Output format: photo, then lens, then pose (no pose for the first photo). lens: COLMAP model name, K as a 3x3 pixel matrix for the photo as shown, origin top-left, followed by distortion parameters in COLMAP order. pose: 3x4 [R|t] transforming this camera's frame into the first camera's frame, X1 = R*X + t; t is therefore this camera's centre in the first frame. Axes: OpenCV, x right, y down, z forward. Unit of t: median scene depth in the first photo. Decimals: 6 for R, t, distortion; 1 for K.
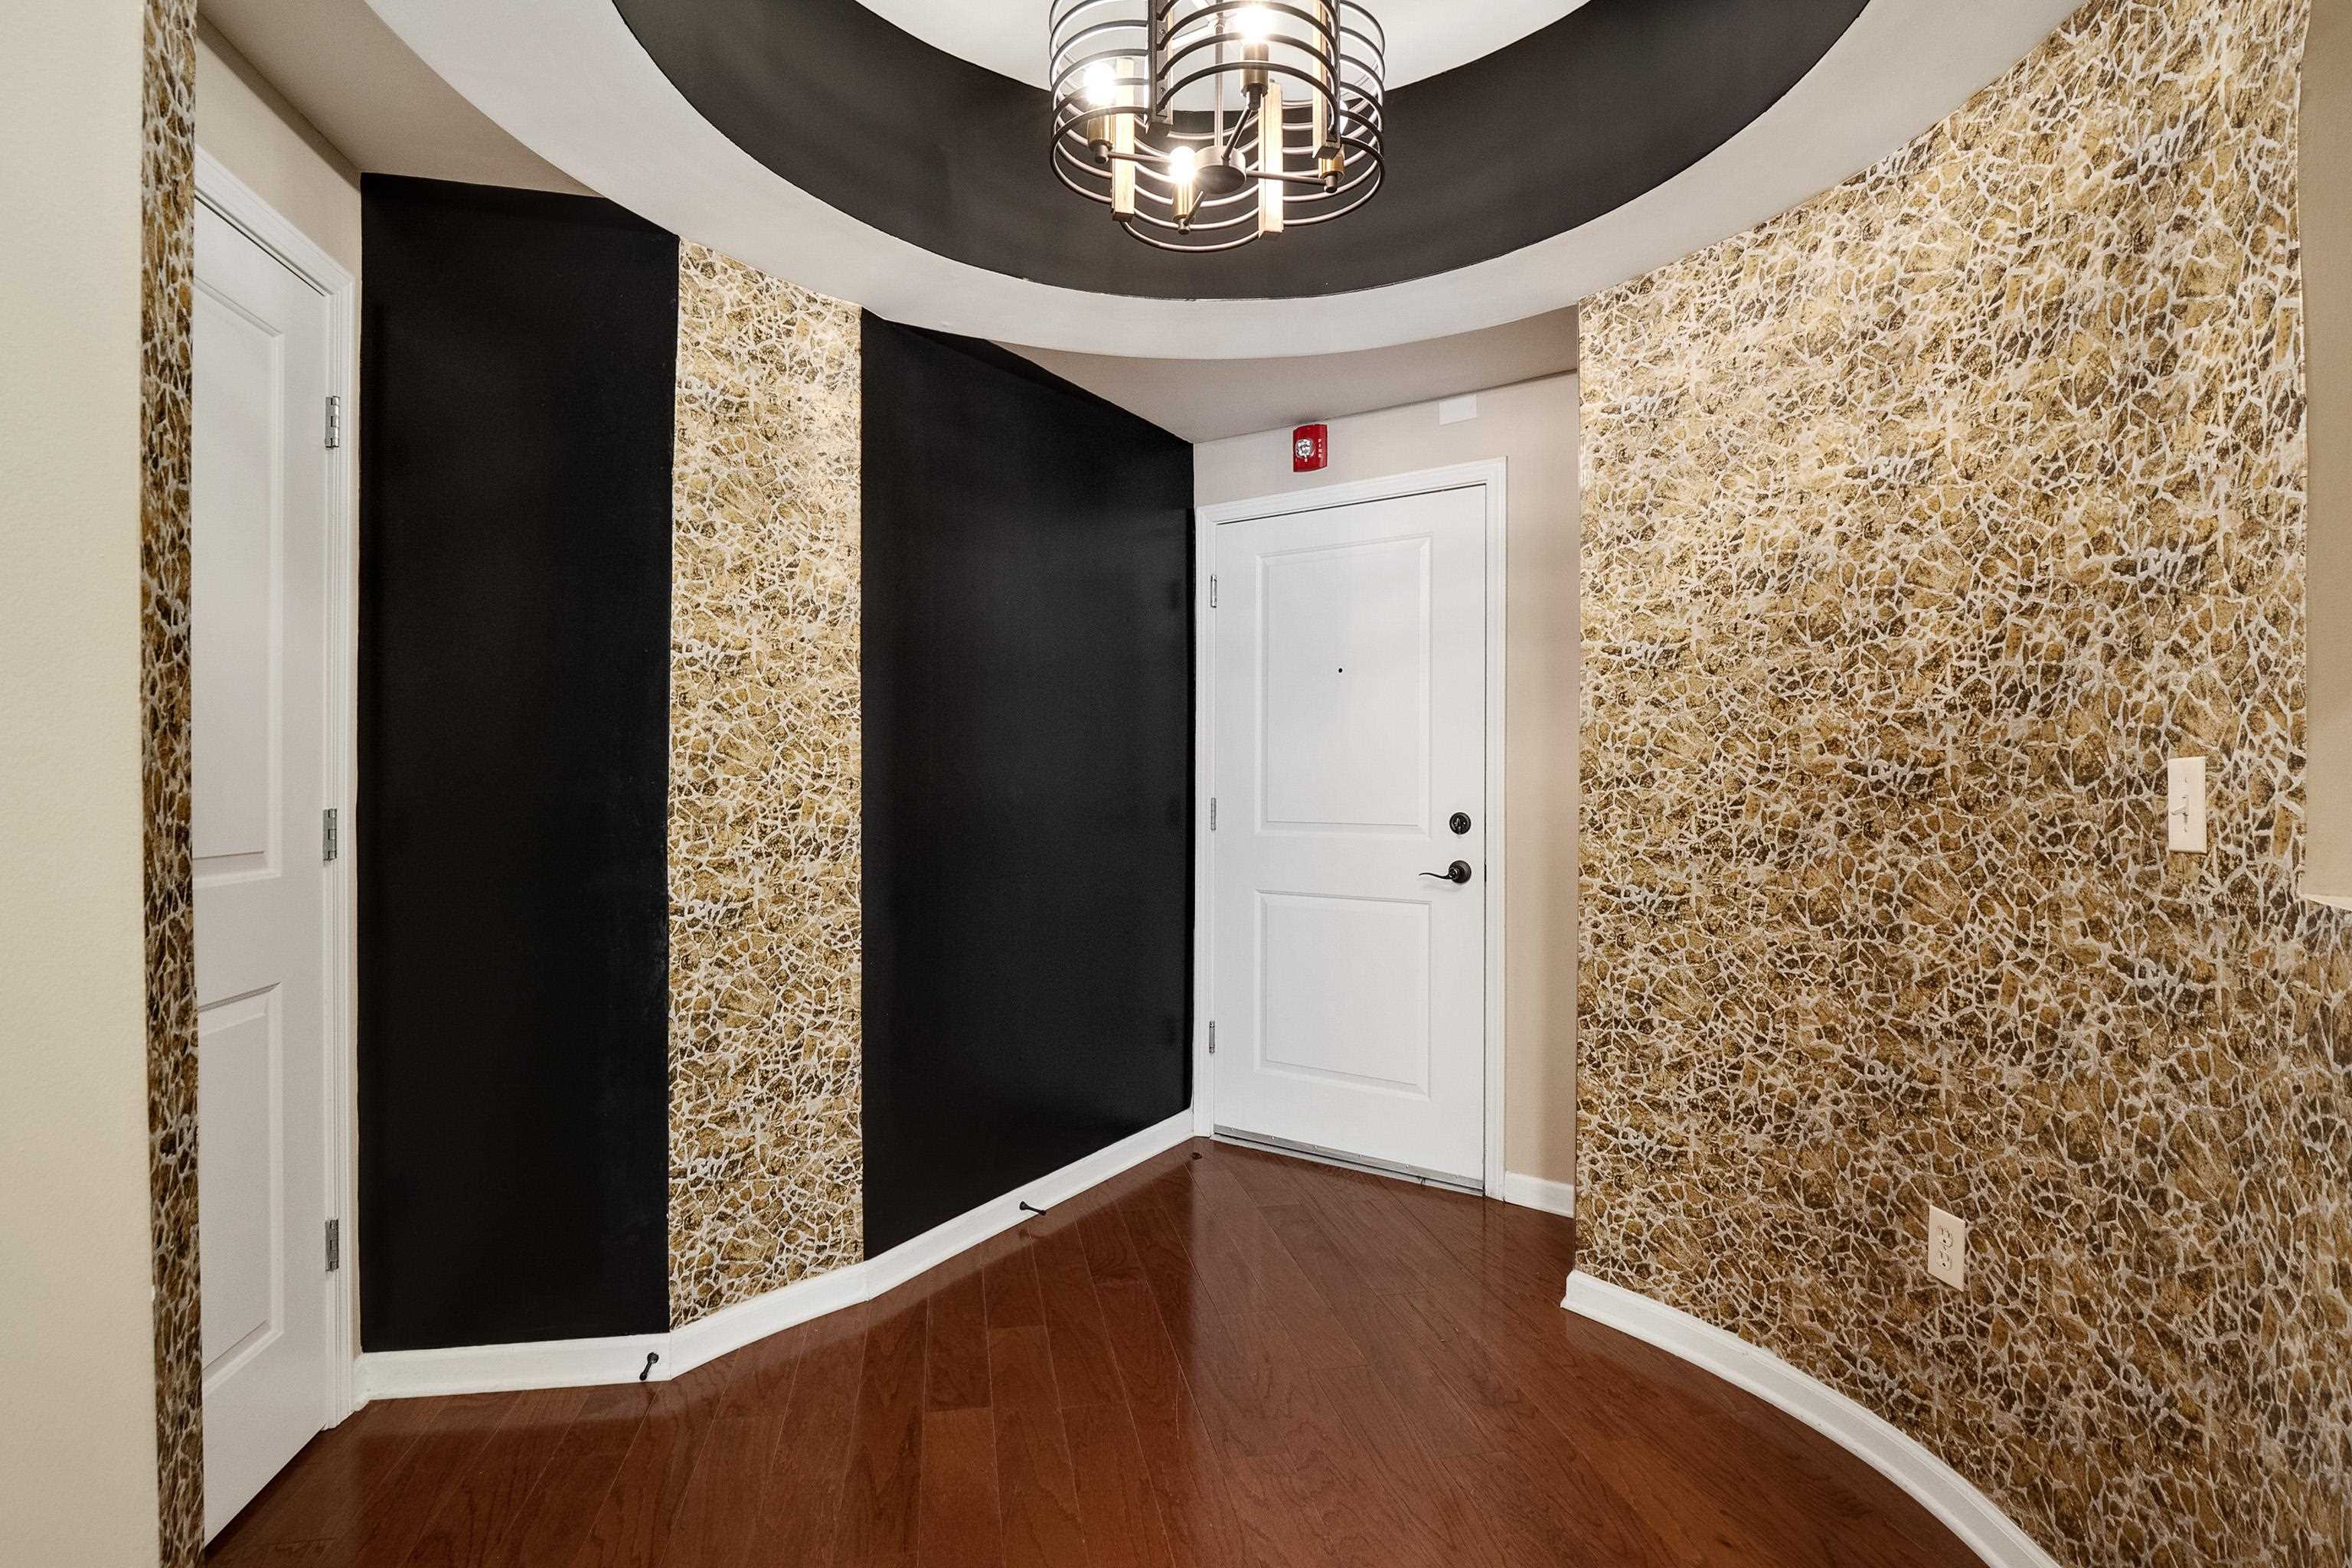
lens RADIAL K [[1141.8, 0, 1162.7], [0, 1141.8, 787.5], [0, 0, 1]] dist [-0.015755, -0.001773]
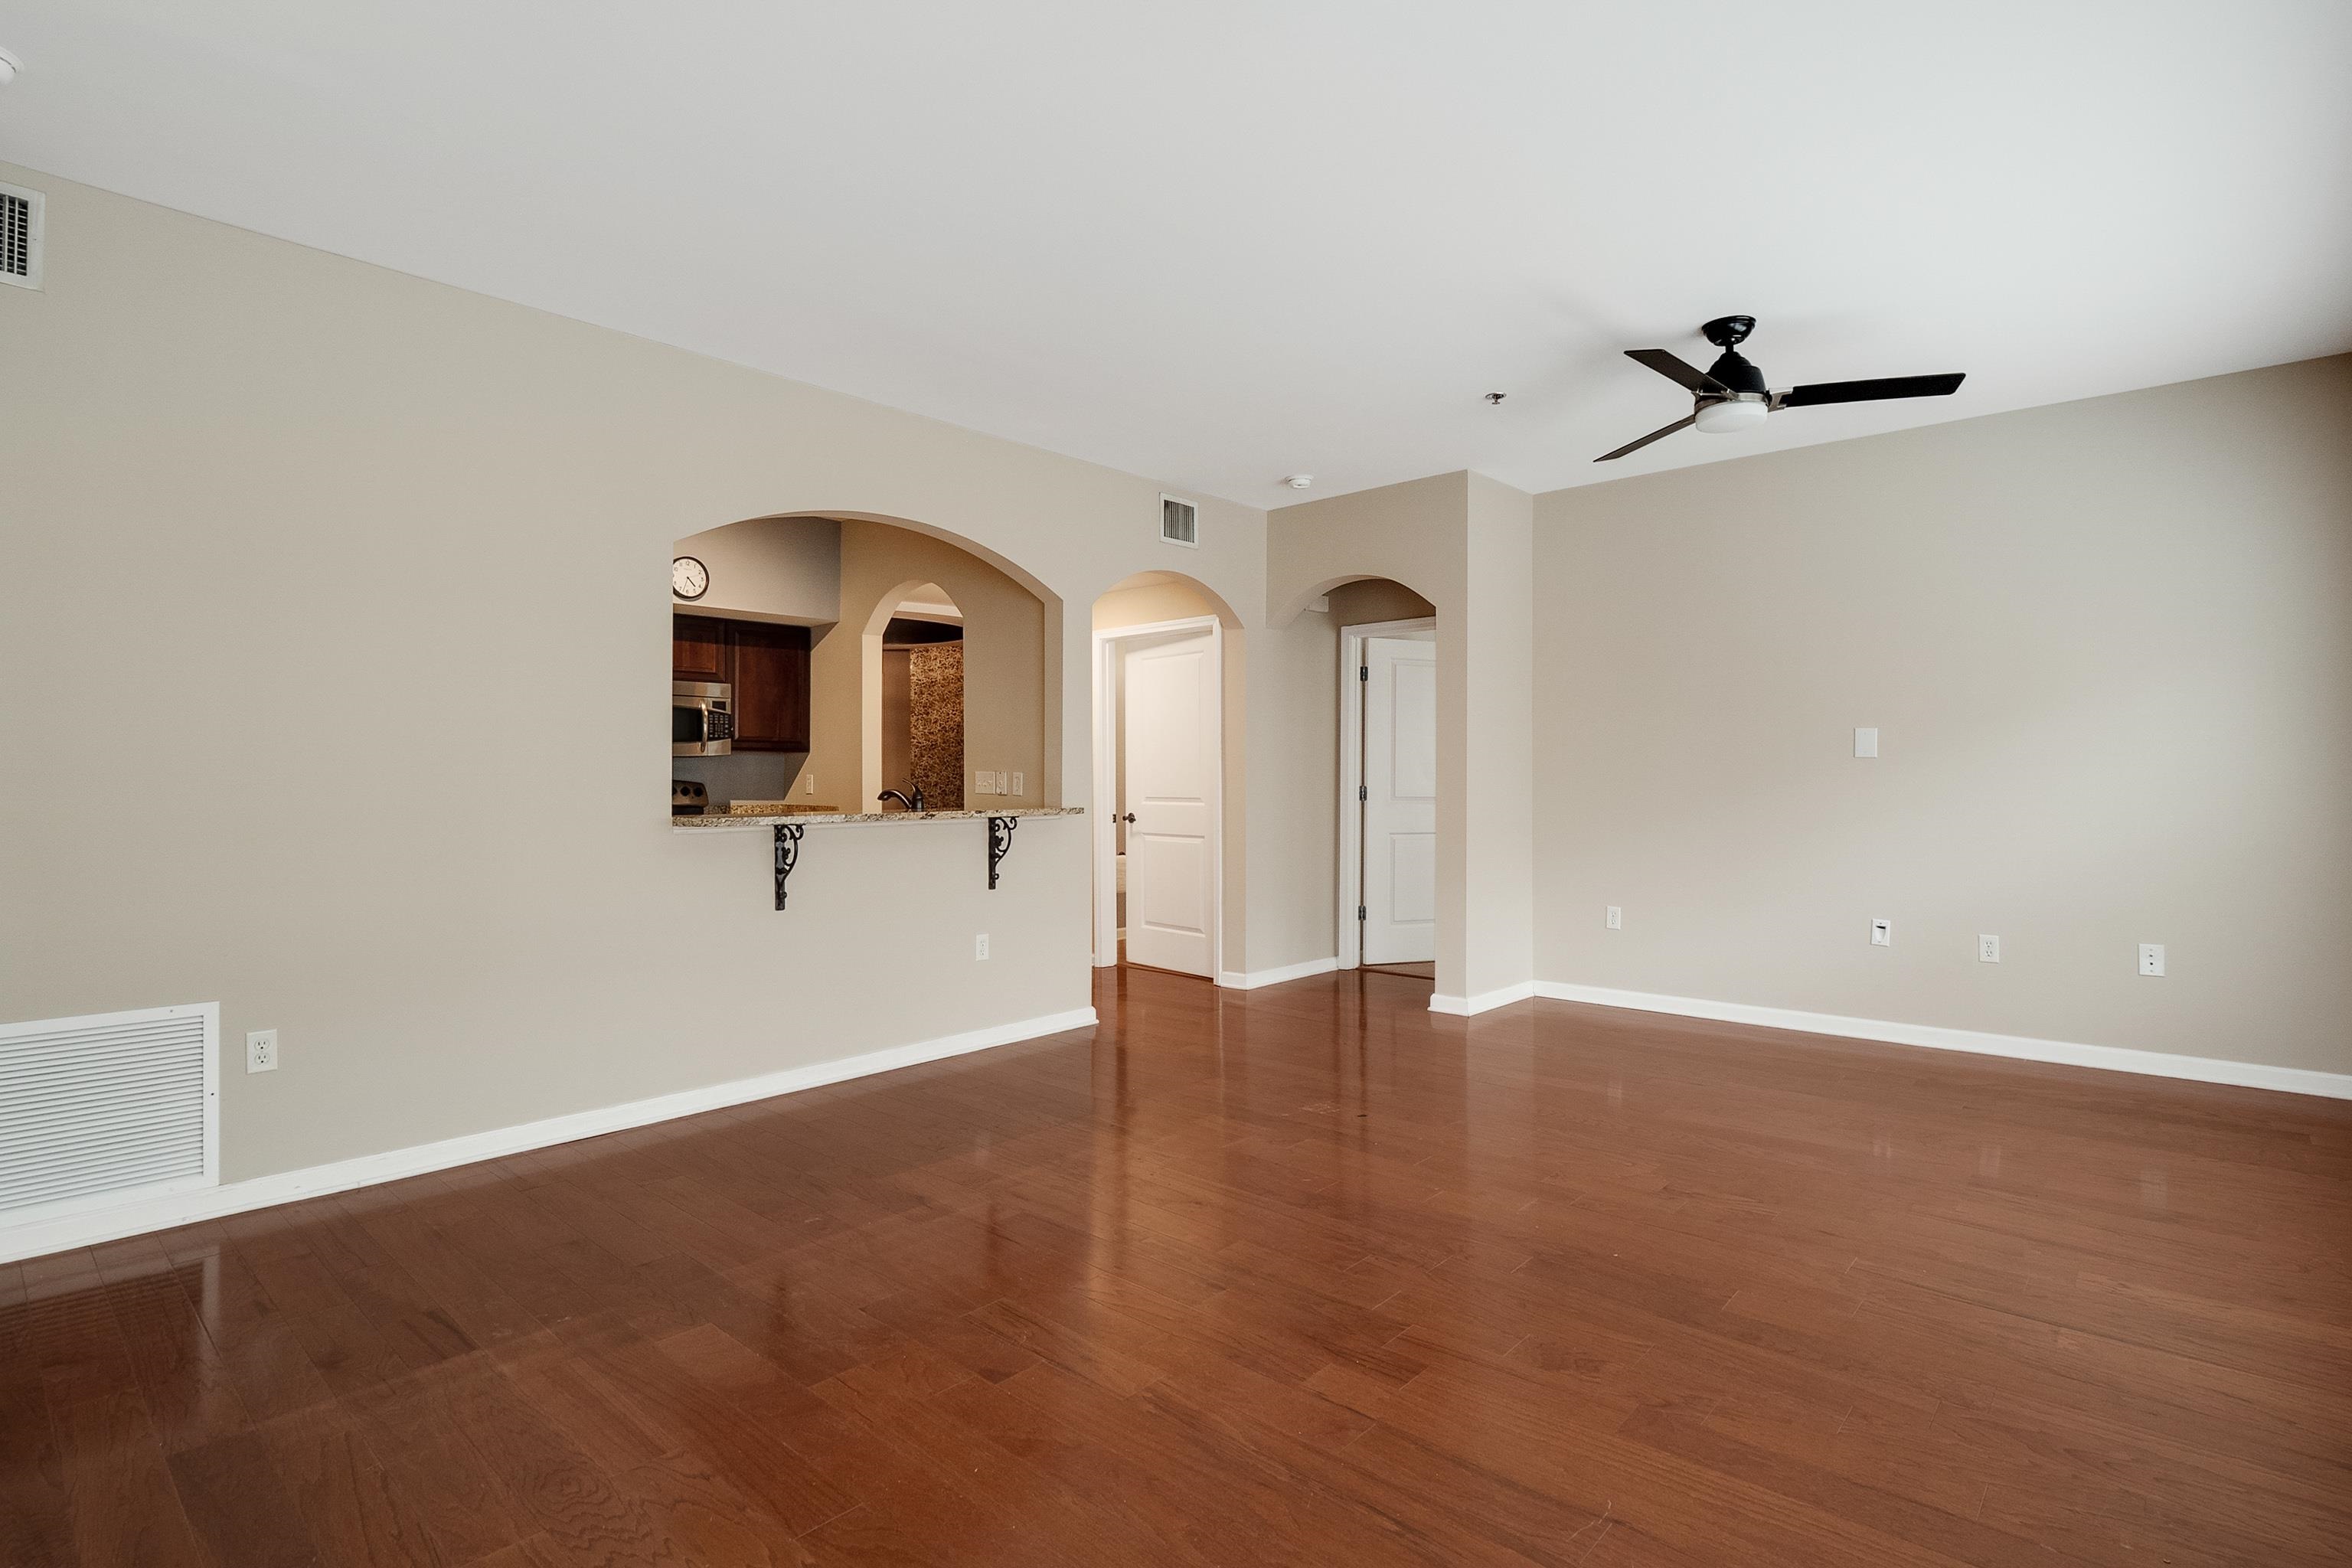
lens RADIAL K [[1141.8, 0, 1185.6], [0, 1141.8, 751.5], [0, 0, 1]] dist [-0.015755, -0.001773]
pose [[0.795767, 0.005985, 0.605573, -1.220443], [0.006709, 0.999803, -0.018696, -0.008805], [-0.605566, 0.018940, 0.795570, -2.608366]]
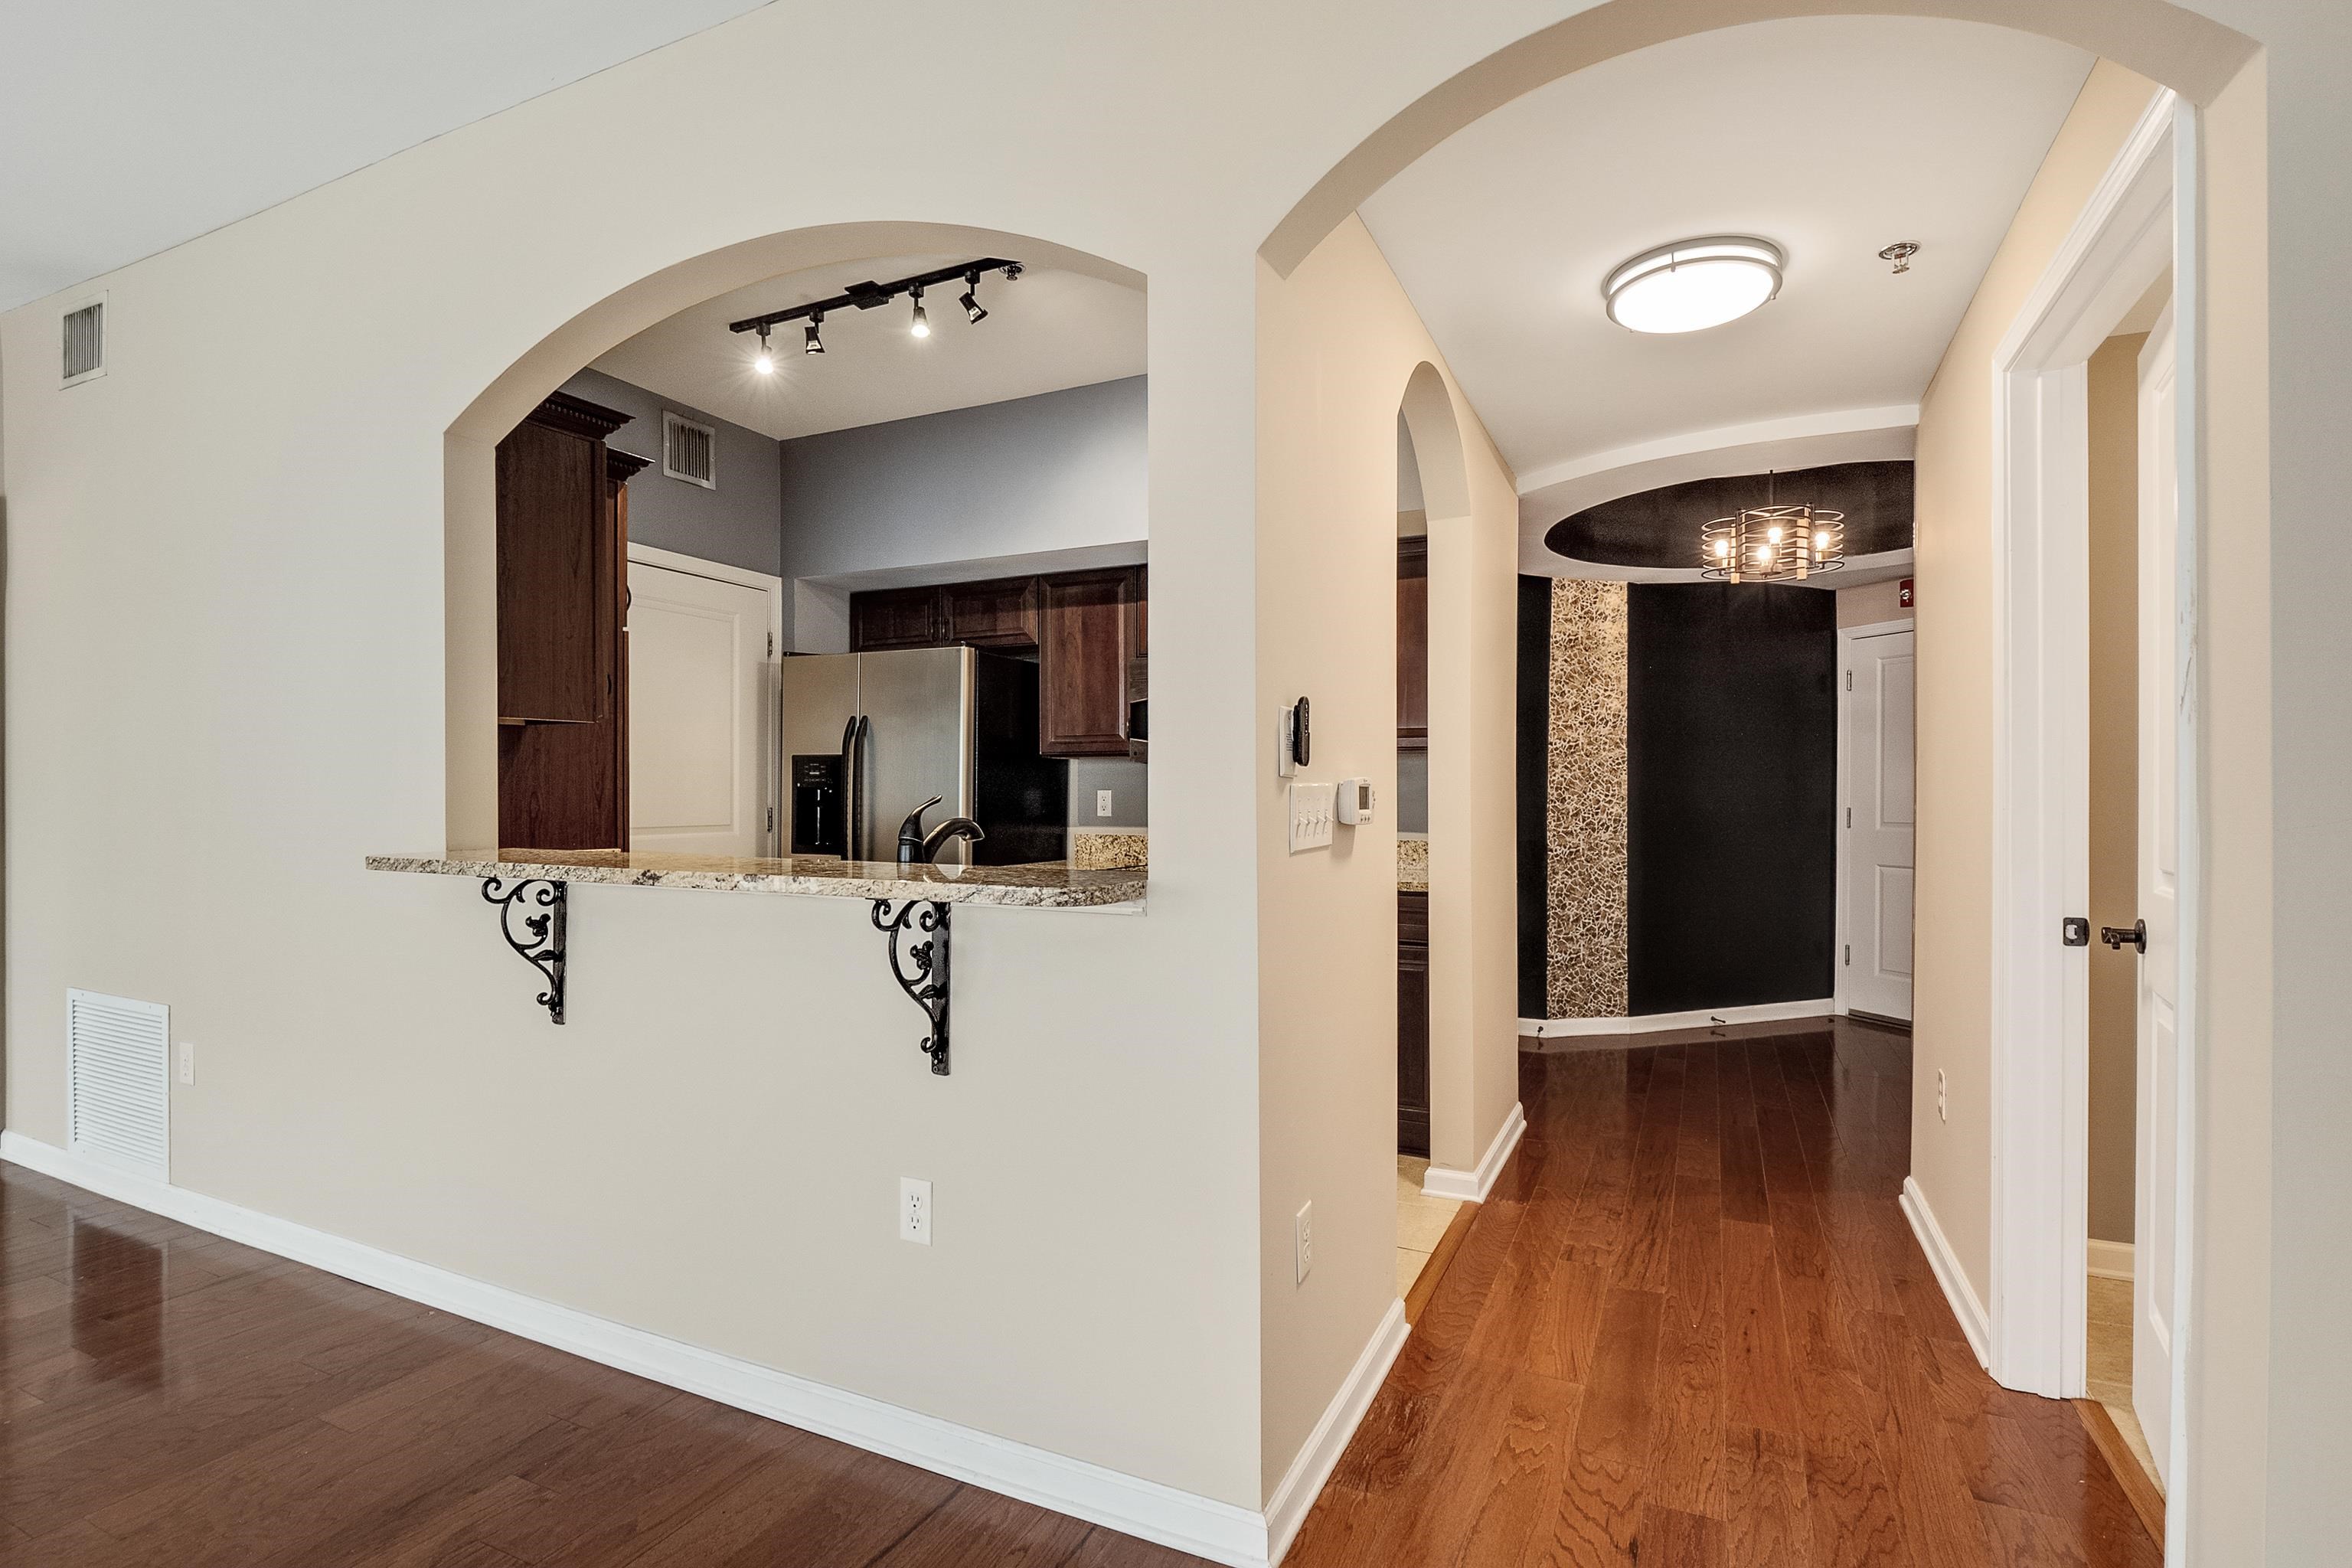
lens RADIAL K [[1141.8, 0, 1181.7], [0, 1141.8, 796.2], [0, 0, 1]] dist [-0.015755, -0.001773]
pose [[0.811455, 0.000899, -0.584414, 0.335973], [-0.003547, 0.999988, -0.003387, 0.001623], [0.584404, 0.004822, 0.811448, -1.344661]]
